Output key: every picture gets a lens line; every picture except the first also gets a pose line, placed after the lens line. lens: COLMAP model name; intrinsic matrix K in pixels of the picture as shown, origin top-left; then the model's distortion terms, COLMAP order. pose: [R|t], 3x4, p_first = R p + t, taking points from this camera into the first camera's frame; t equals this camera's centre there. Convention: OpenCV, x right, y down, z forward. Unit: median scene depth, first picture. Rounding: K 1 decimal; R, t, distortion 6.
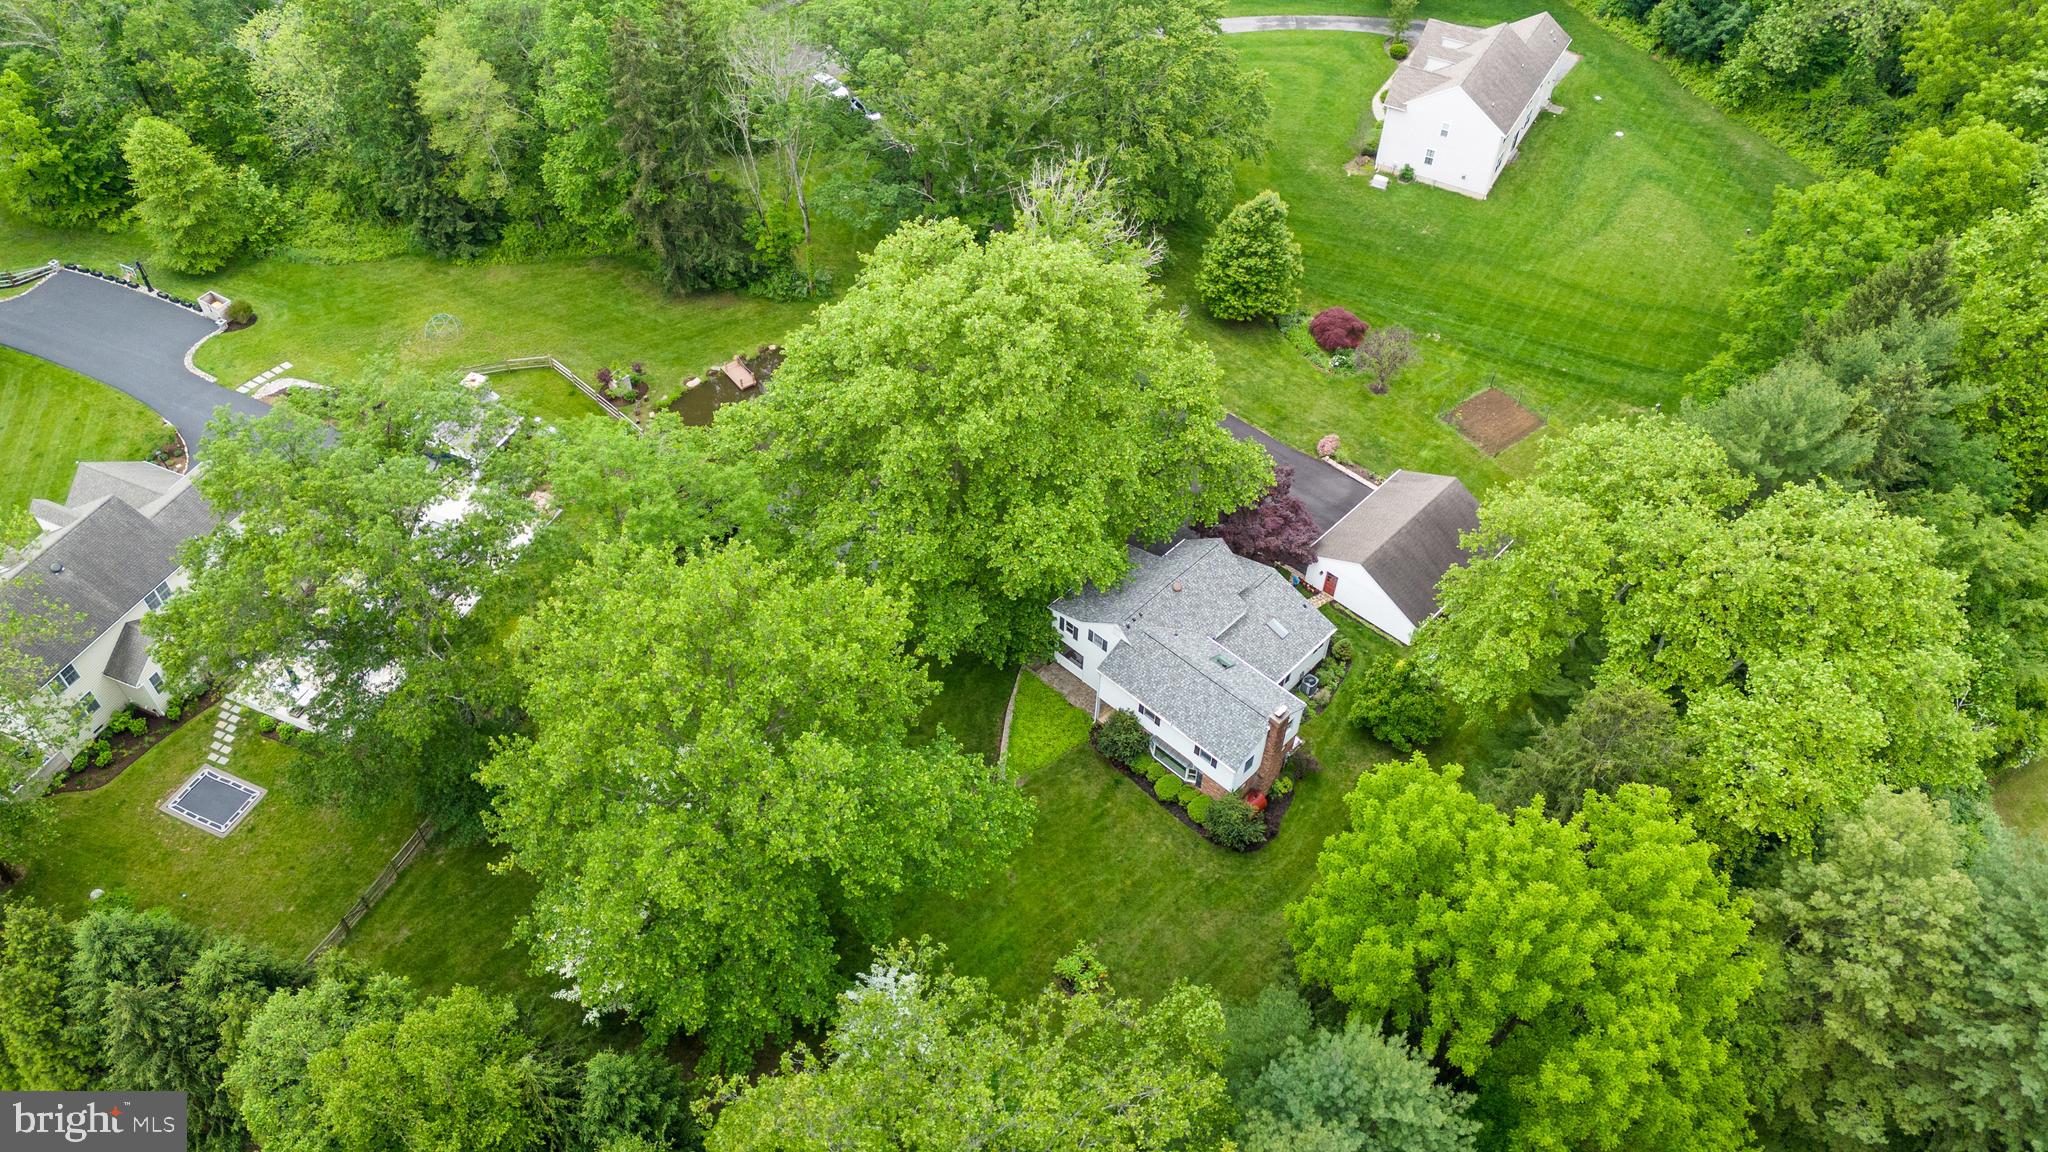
lens RADIAL K [[1459.5, 0, 1024.0], [0, 1459.5, 576.0], [0, 0, 1]] dist [0.074483, -0.077221]
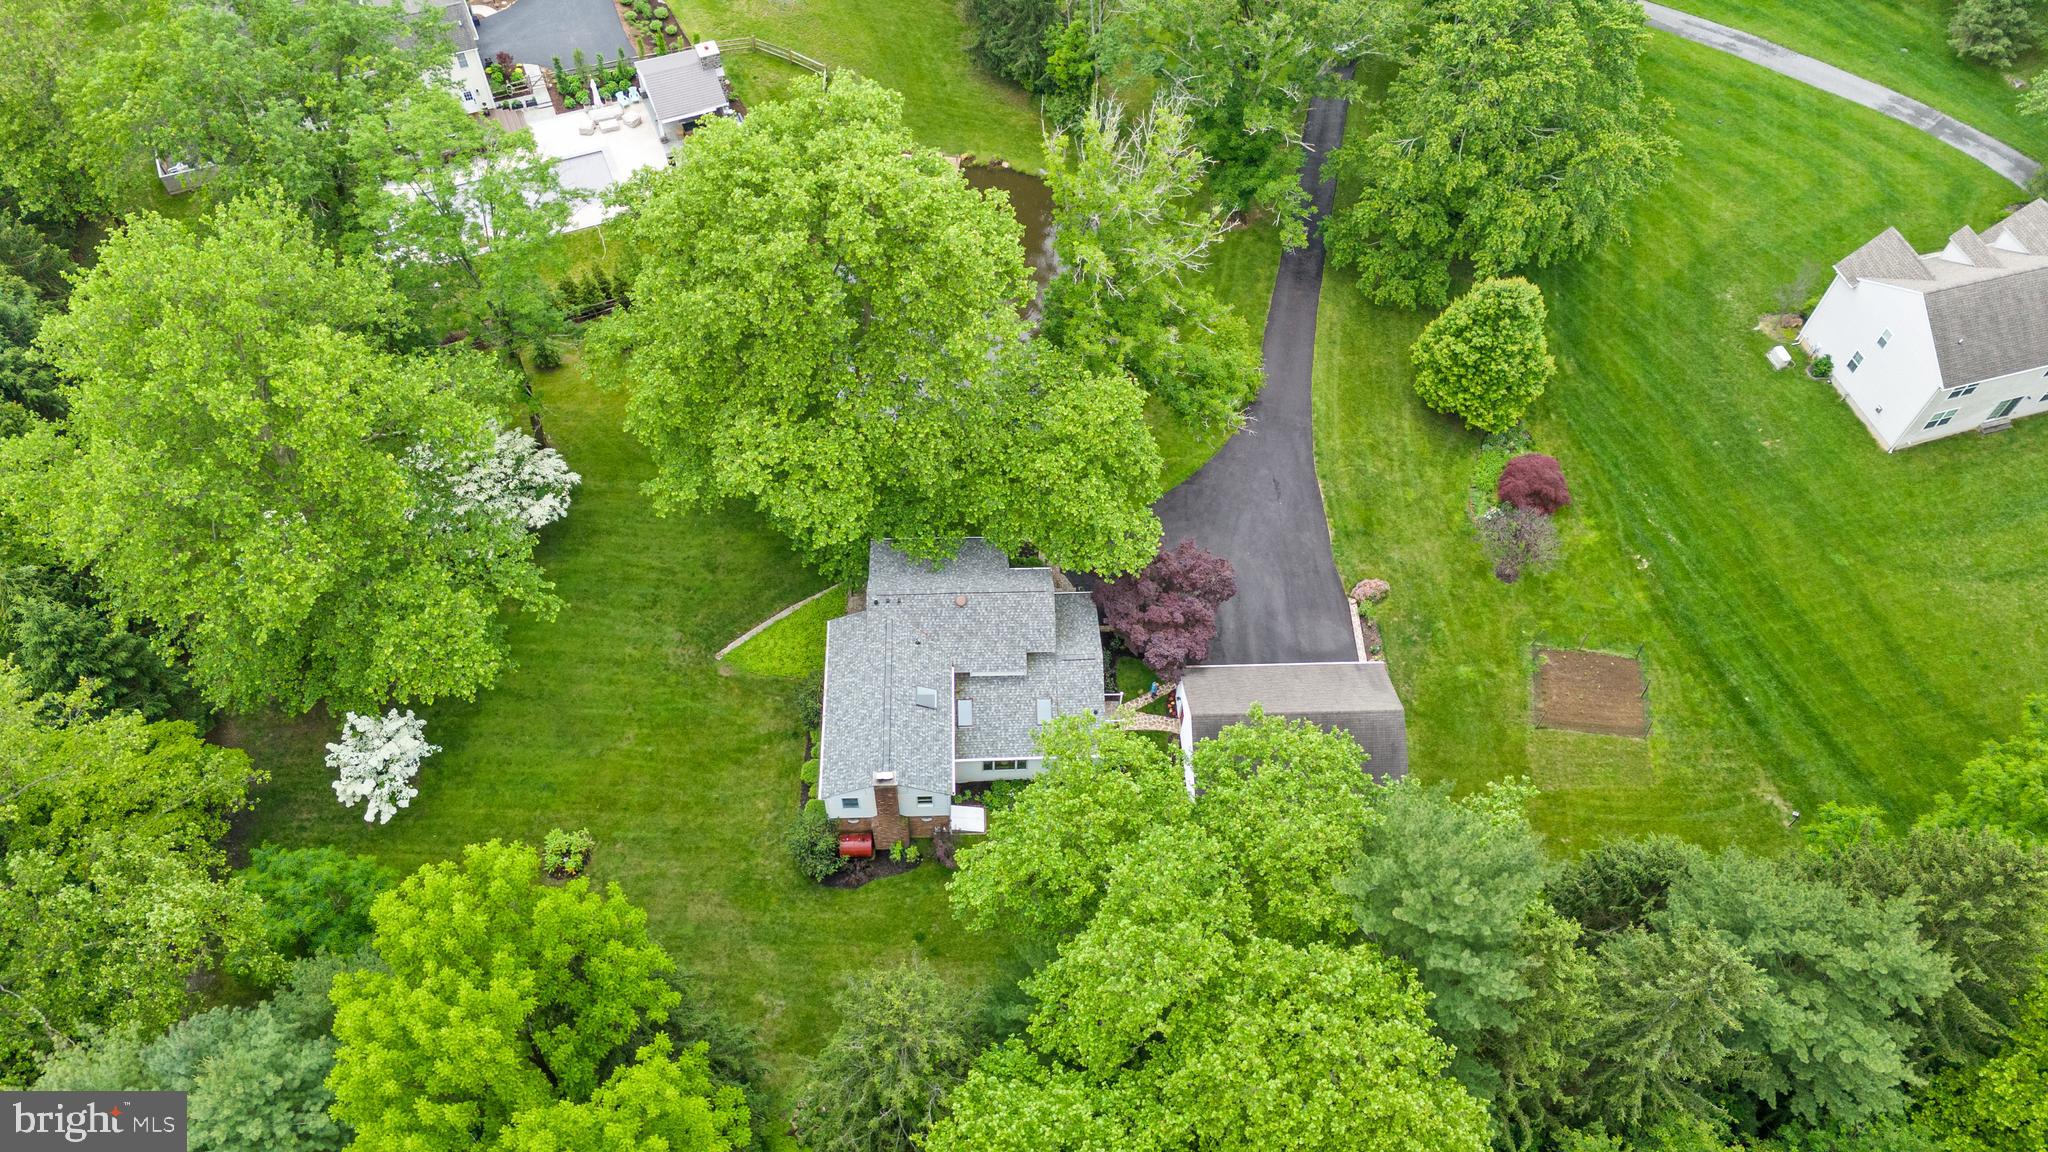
lens RADIAL K [[1459.5, 0, 1024.0], [0, 1459.5, 576.0], [0, 0, 1]] dist [0.074483, -0.077221]
pose [[0.721086, 0.574184, -0.387746, 0.334421], [-0.517679, 0.818457, 0.249271, -0.174741], [0.460481, 0.020982, 0.887421, 0.177731]]
